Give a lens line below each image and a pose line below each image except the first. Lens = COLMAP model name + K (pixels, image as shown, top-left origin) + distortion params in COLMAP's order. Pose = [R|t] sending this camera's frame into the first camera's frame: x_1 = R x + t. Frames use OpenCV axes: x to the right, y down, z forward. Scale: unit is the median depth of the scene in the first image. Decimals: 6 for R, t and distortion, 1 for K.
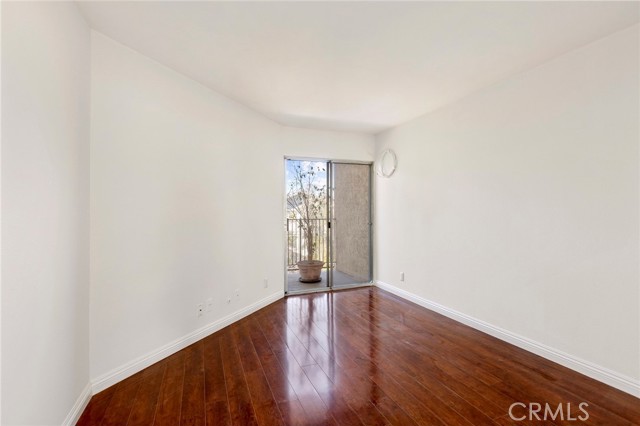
lens RADIAL K [[305.1, 0, 319.7], [0, 305.1, 211.8], [0, 0, 1]] dist [-0.000243, 0.000021]
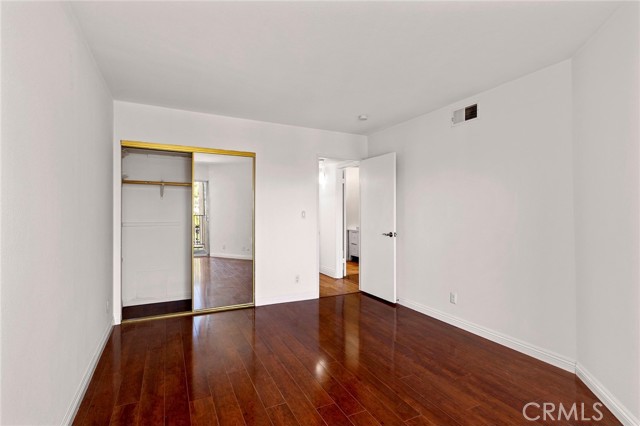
lens RADIAL K [[305.1, 0, 320.4], [0, 305.1, 211.7], [0, 0, 1]] dist [-0.000243, 0.000021]
pose [[-0.996770, 0.004321, -0.080190, 0.293979], [0.003575, 0.999949, 0.009443, -0.019798], [0.080227, 0.009126, -0.996735, 2.018463]]
